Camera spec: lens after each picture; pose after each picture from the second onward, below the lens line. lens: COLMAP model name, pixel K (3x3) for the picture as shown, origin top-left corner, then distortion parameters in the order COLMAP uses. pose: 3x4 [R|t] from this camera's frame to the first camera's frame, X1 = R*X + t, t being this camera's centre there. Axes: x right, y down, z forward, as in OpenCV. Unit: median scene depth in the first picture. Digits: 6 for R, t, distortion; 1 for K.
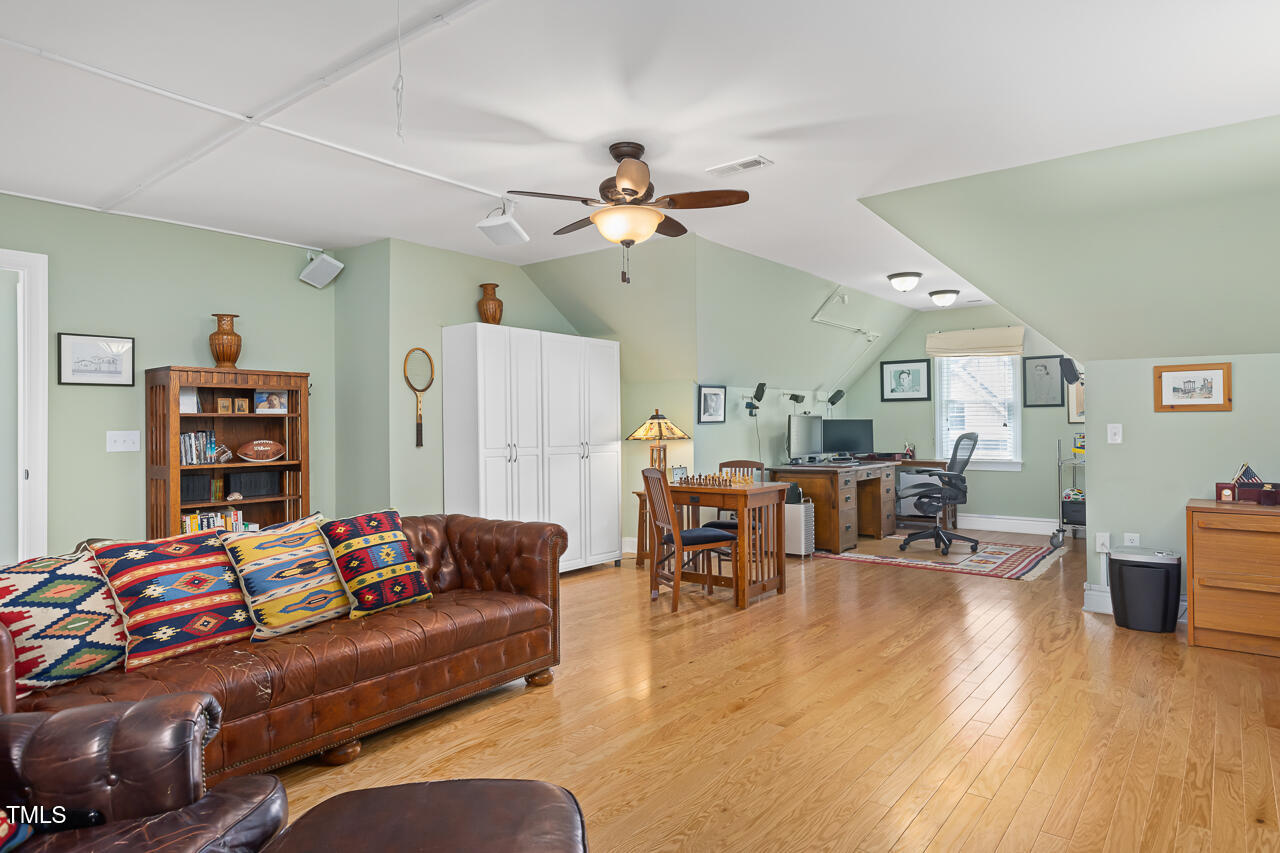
lens RADIAL K [[760.9, 0, 634.2], [0, 760.9, 420.2], [0, 0, 1]] dist [-0.000782, 0.000231]
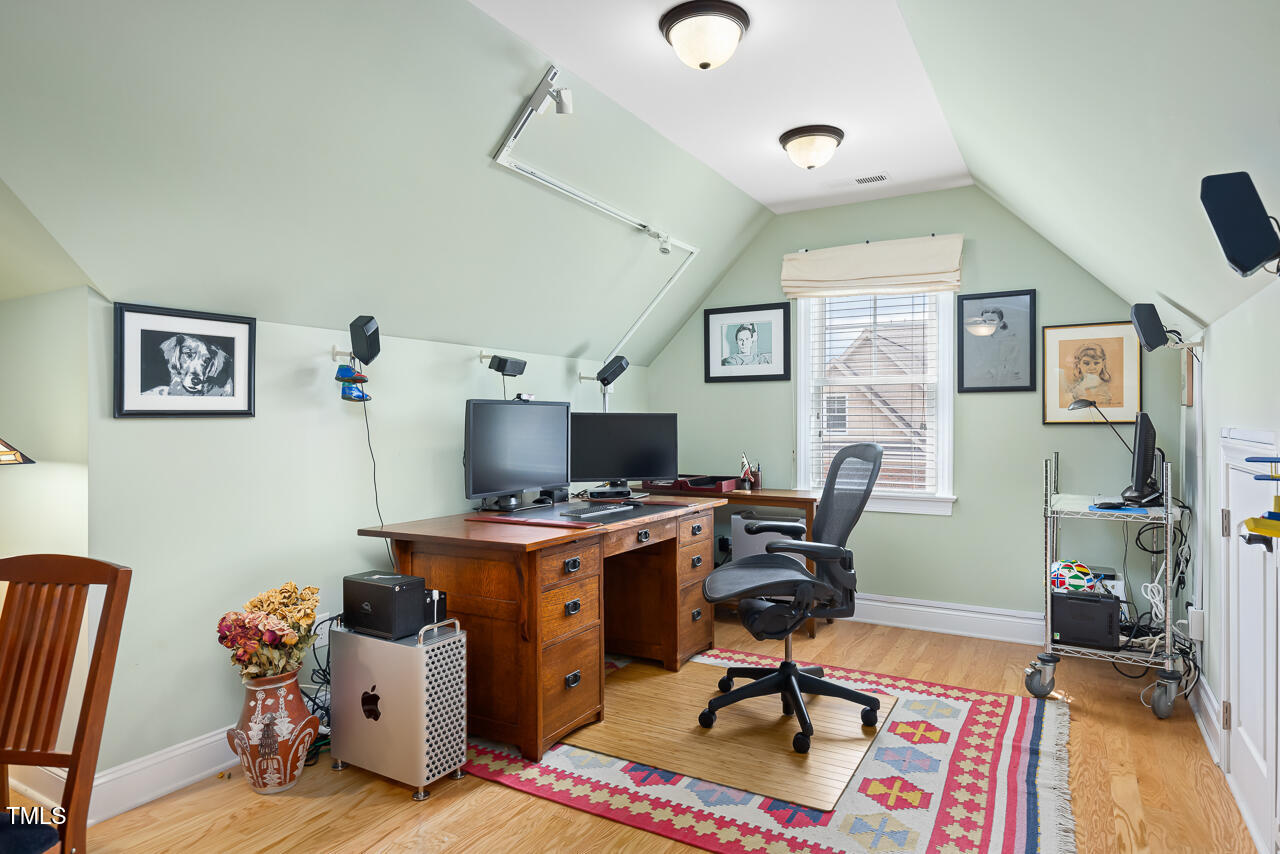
lens RADIAL K [[760.9, 0, 642.4], [0, 760.9, 427.1], [0, 0, 1]] dist [-0.000782, 0.000231]
pose [[0.988814, 0.006346, 0.149022, 0.227883], [-0.007886, 0.999921, 0.009747, 0.003347], [-0.148948, -0.010813, 0.988786, 0.532554]]
